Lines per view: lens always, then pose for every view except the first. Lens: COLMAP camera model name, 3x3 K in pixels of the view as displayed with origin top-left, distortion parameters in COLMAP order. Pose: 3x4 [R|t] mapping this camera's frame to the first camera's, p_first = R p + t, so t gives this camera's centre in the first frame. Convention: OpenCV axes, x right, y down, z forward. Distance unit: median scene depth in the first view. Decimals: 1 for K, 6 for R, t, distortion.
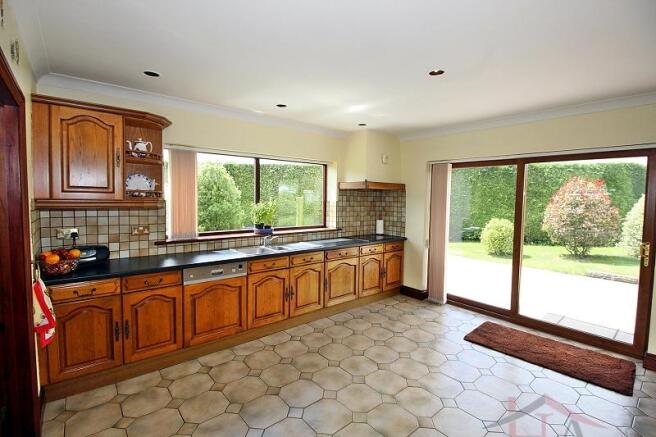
lens RADIAL K [[305.3, 0, 329.2], [0, 305.3, 213.2], [0, 0, 1]] dist [-0.003357, -0.008794]
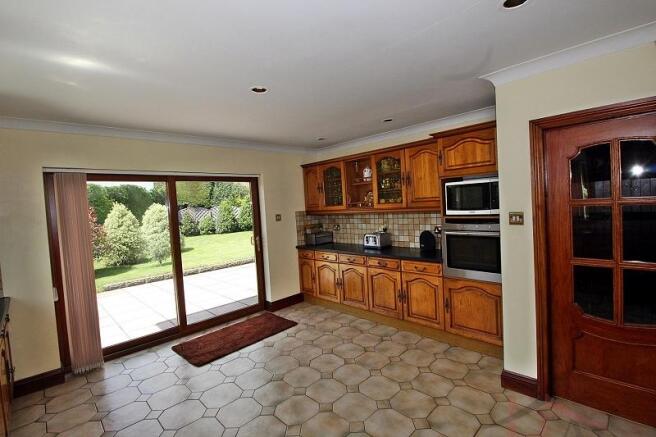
lens RADIAL K [[305.3, 0, 328.4], [0, 305.3, 215.0], [0, 0, 1]] dist [-0.003357, -0.008794]
pose [[-0.077517, -0.047963, 0.995837, -0.445031], [0.108428, 0.992512, 0.056243, -0.049832], [-0.991078, 0.112336, -0.071736, 0.565455]]
